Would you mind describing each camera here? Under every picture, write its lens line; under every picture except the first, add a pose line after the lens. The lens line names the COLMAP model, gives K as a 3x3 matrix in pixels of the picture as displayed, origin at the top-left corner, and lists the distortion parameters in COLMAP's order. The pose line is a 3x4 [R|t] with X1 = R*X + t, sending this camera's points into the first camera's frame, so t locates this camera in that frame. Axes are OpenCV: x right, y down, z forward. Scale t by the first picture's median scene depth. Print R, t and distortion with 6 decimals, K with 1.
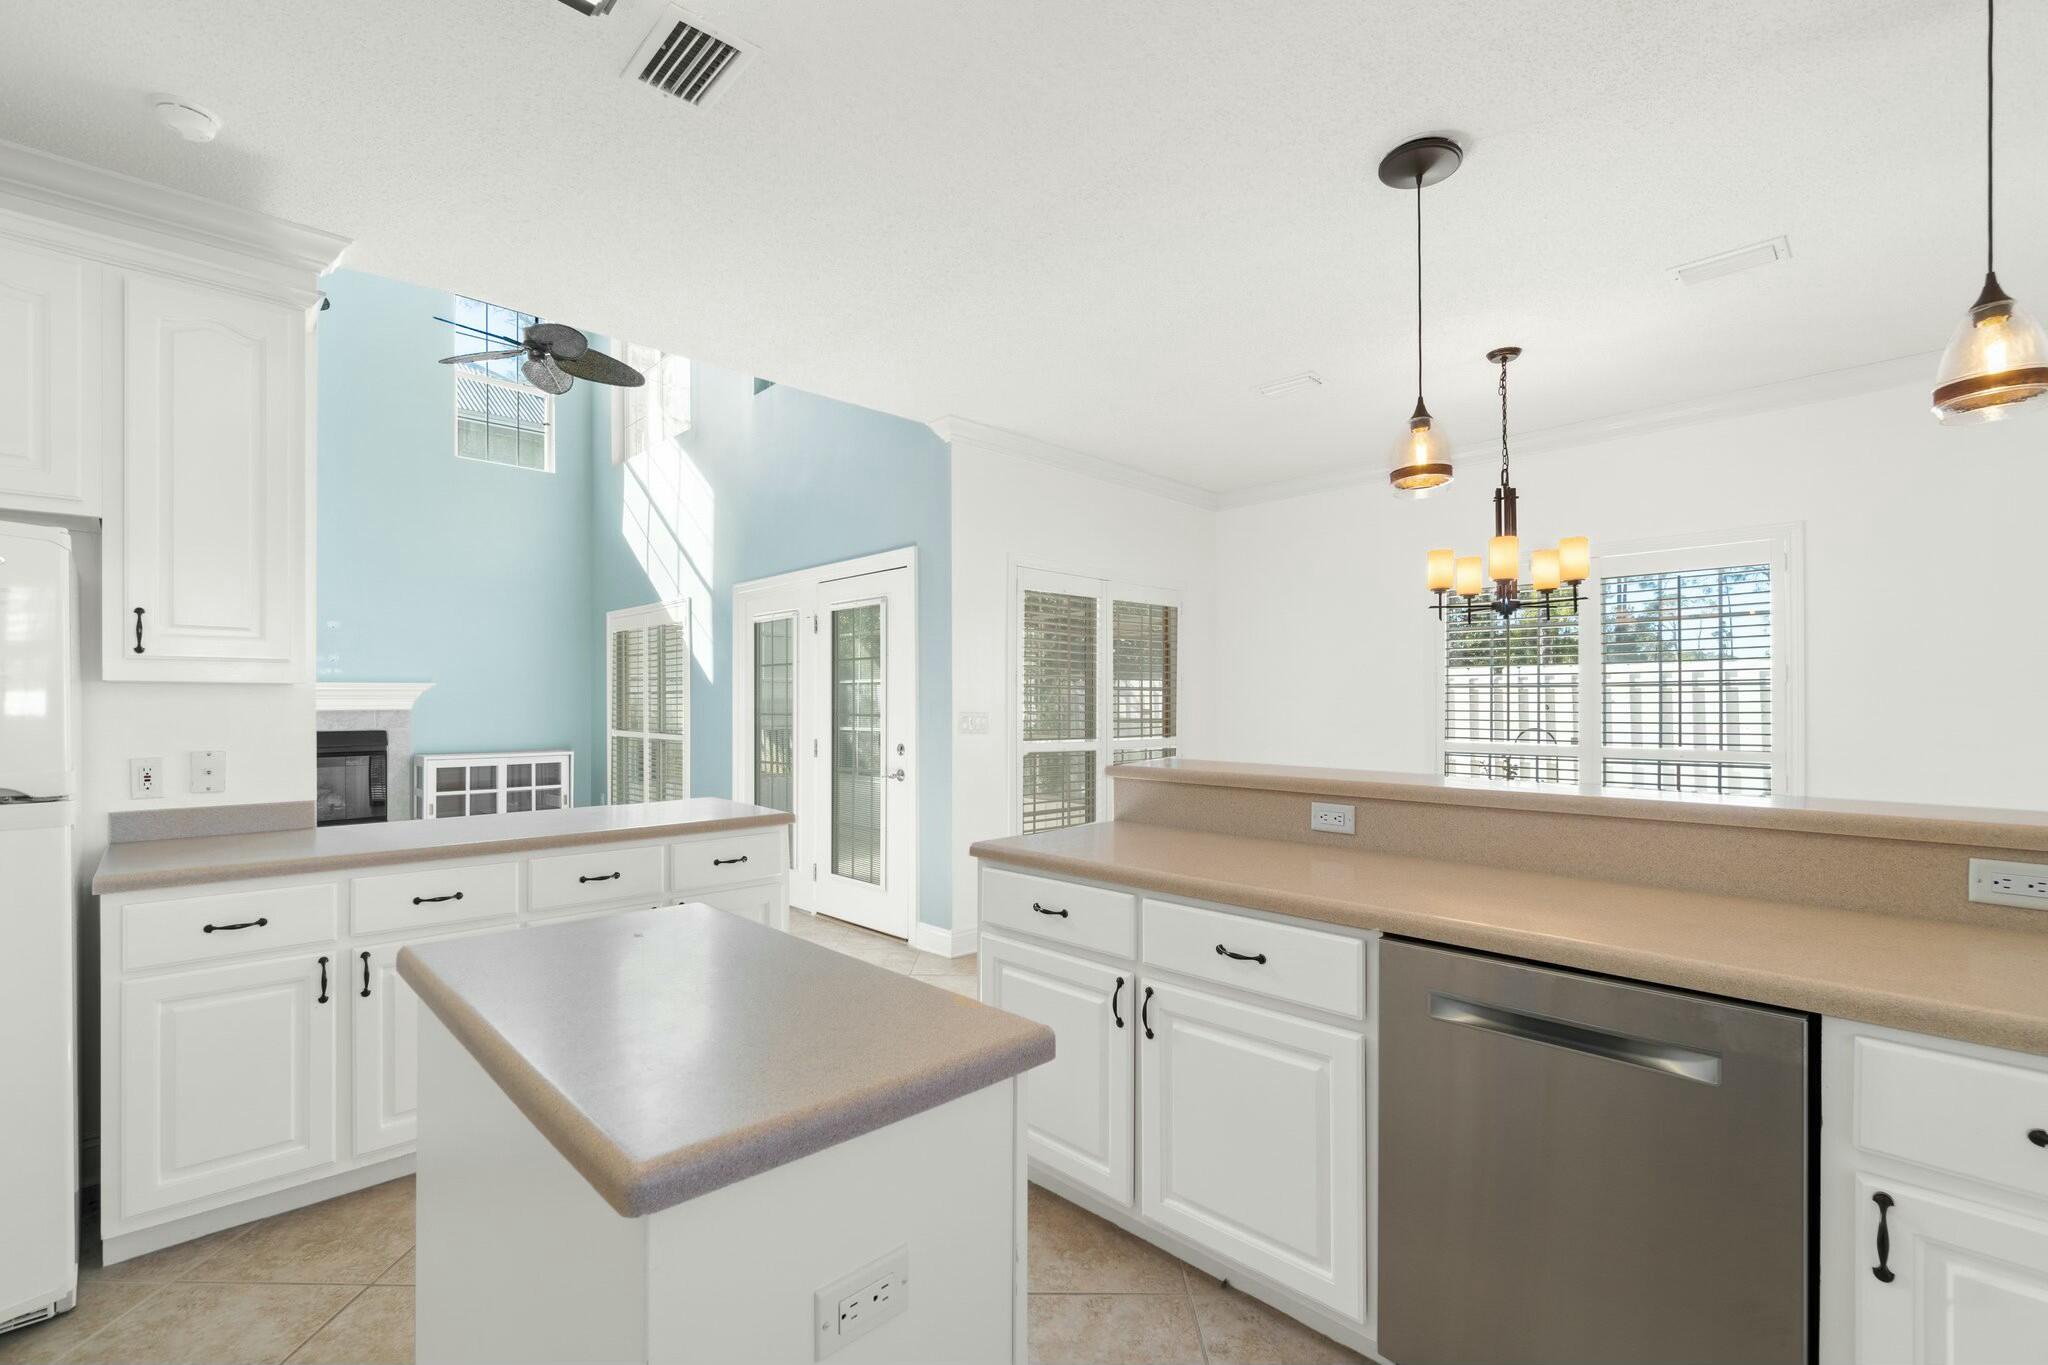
lens RADIAL K [[890.3, 0, 1013.3], [0, 890.3, 705.6], [0, 0, 1]] dist [-0.006461, 0.000668]
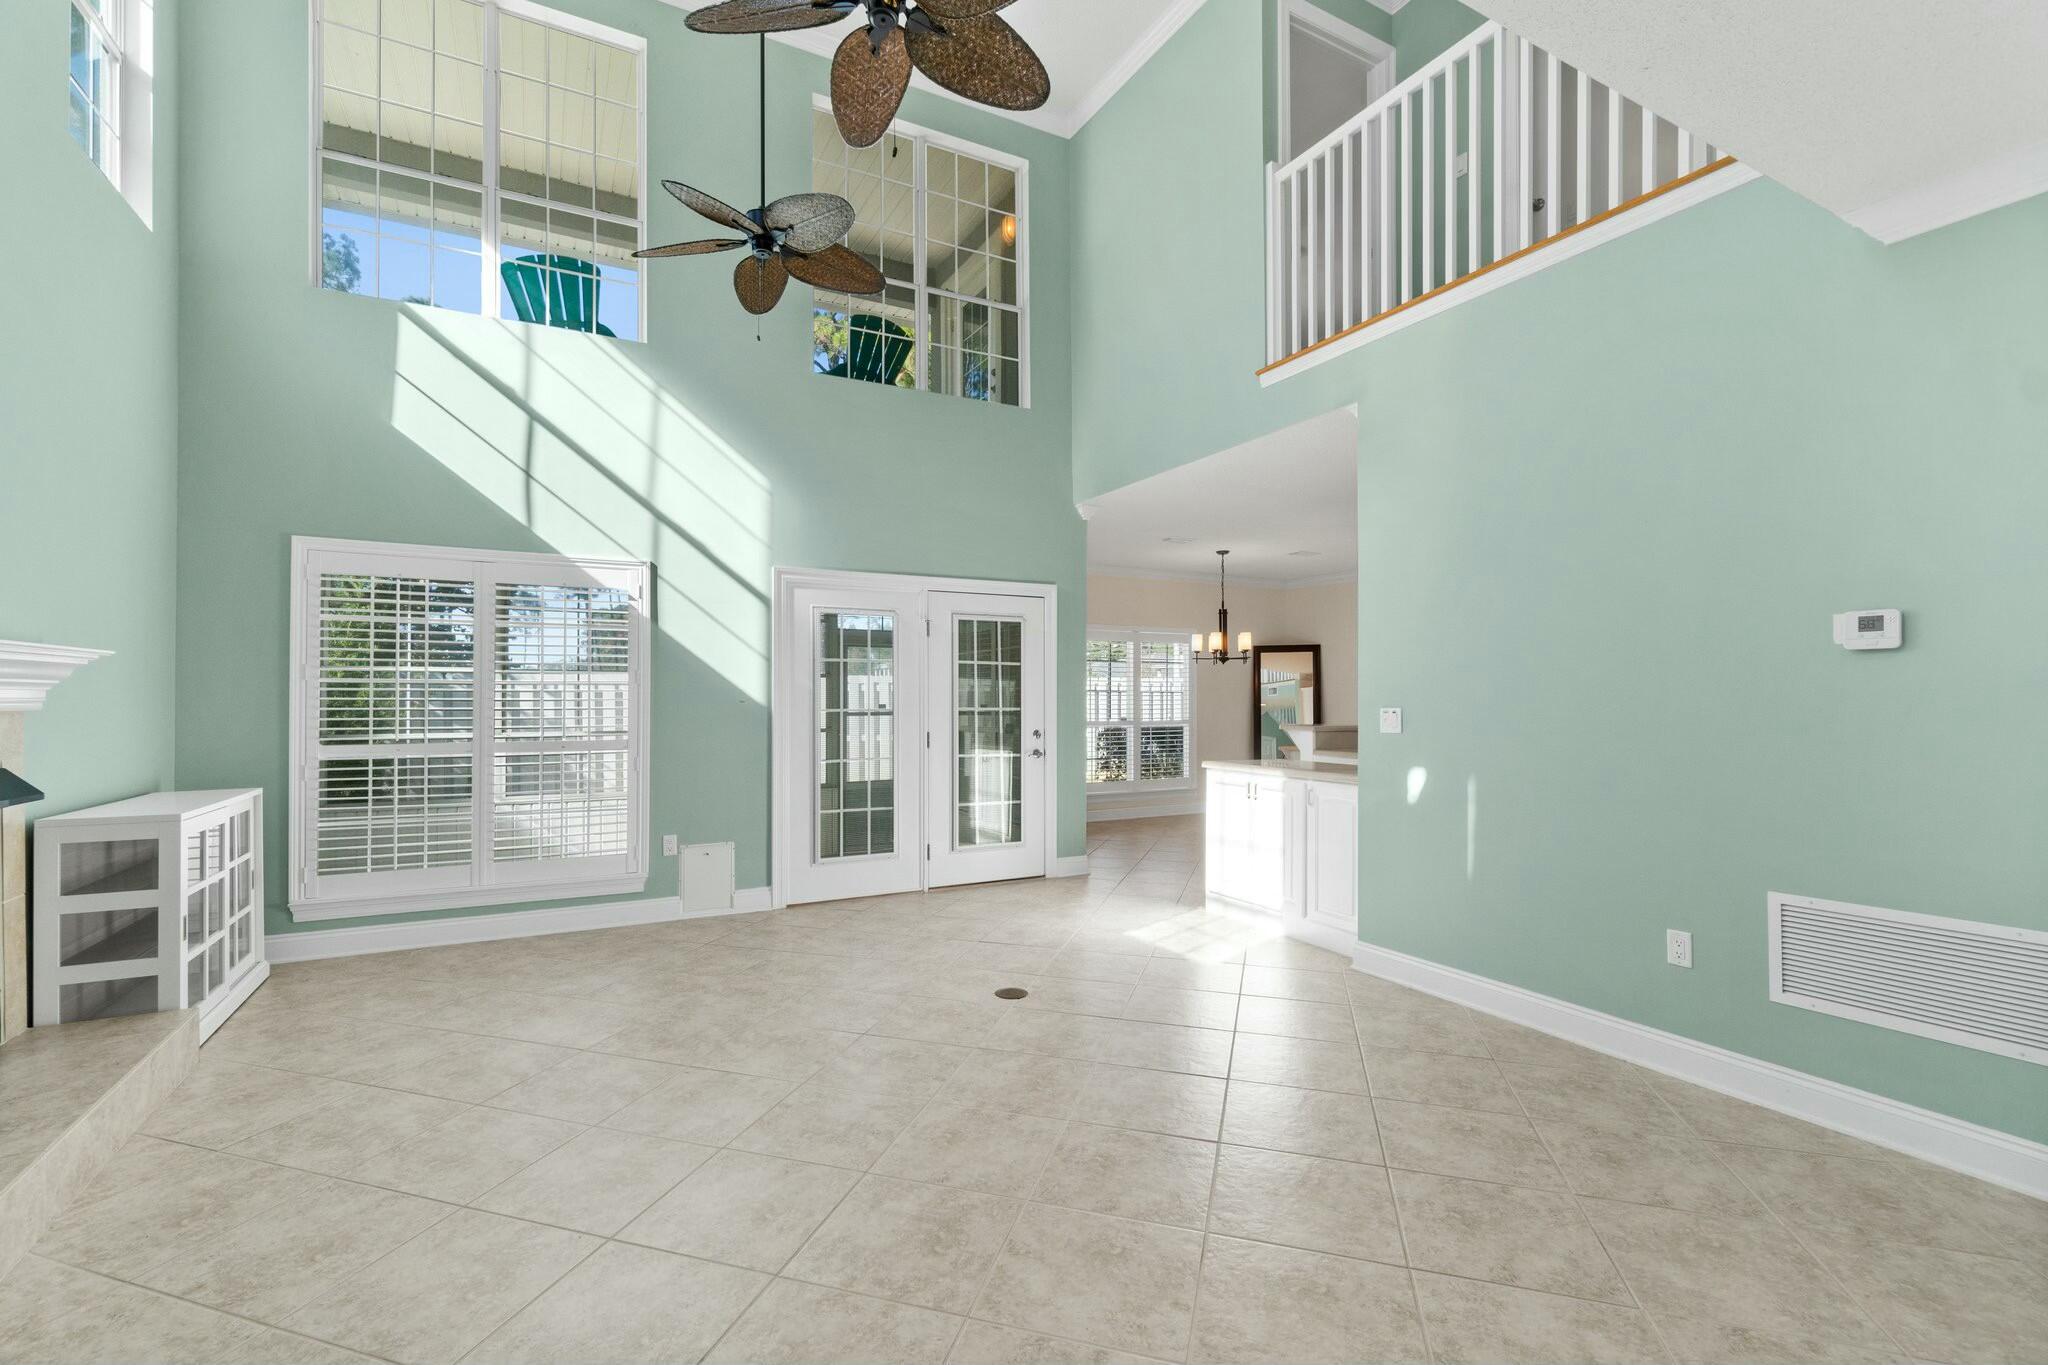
lens RADIAL K [[890.3, 0, 1007.0], [0, 890.3, 701.1], [0, 0, 1]] dist [-0.006461, 0.000668]
pose [[0.279814, 0.001121, 0.960054, -1.572228], [0.001820, 0.999997, -0.001698, 0.002340], [-0.960052, 0.002223, 0.279811, 0.745382]]
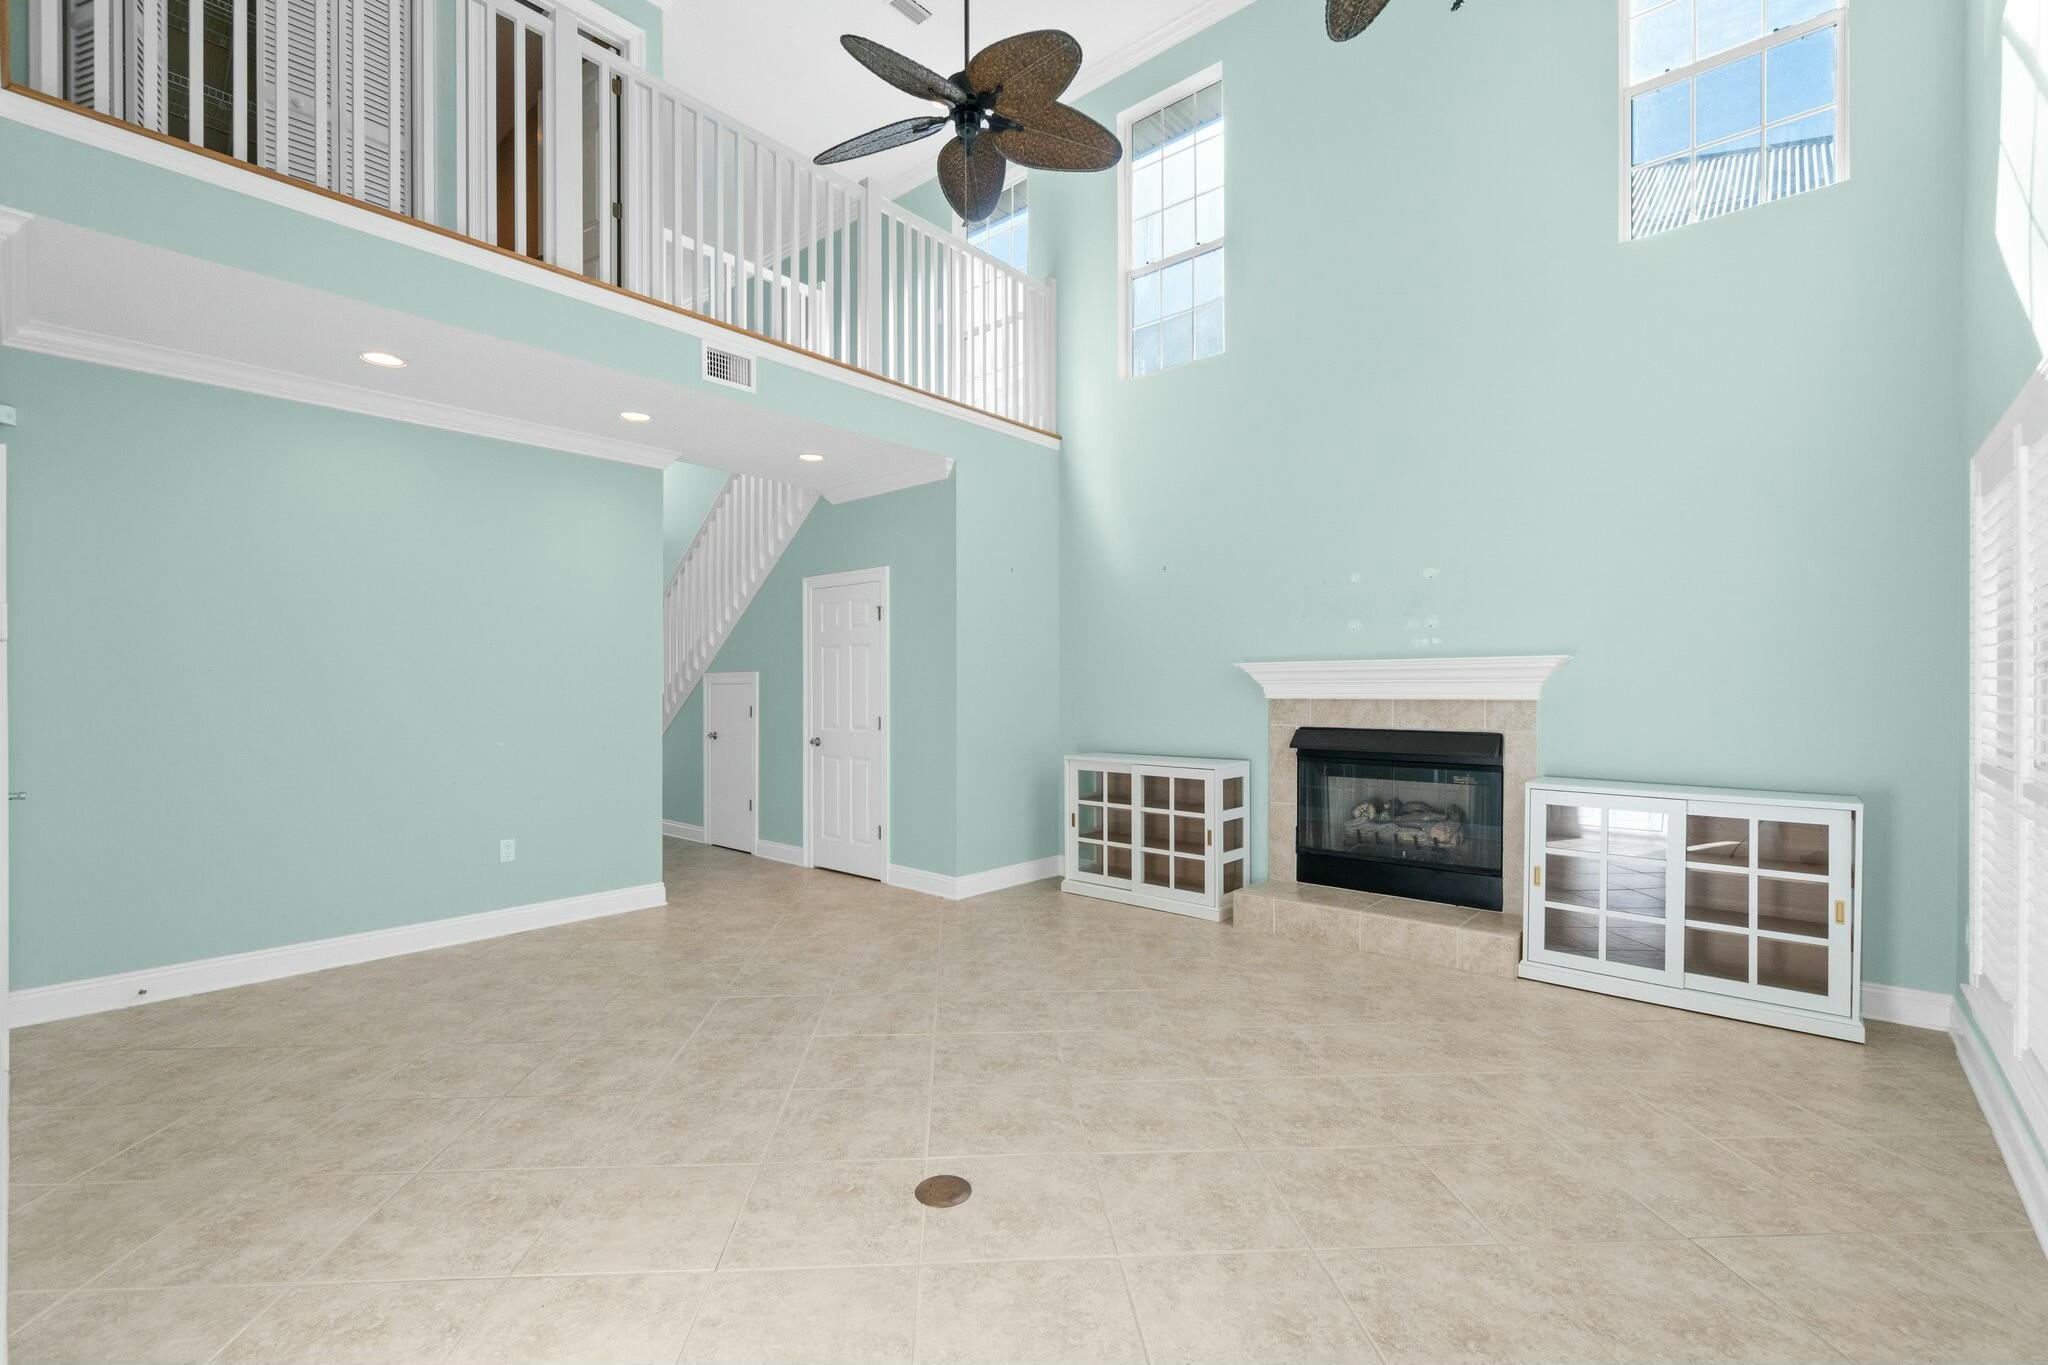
lens RADIAL K [[890.3, 0, 1003.1], [0, 890.3, 693.9], [0, 0, 1]] dist [-0.006461, 0.000668]
pose [[0.068360, 0.009076, -0.997619, -0.173712], [-0.005112, 0.999949, 0.008747, -0.005352], [0.997648, 0.004501, 0.068402, 0.992628]]
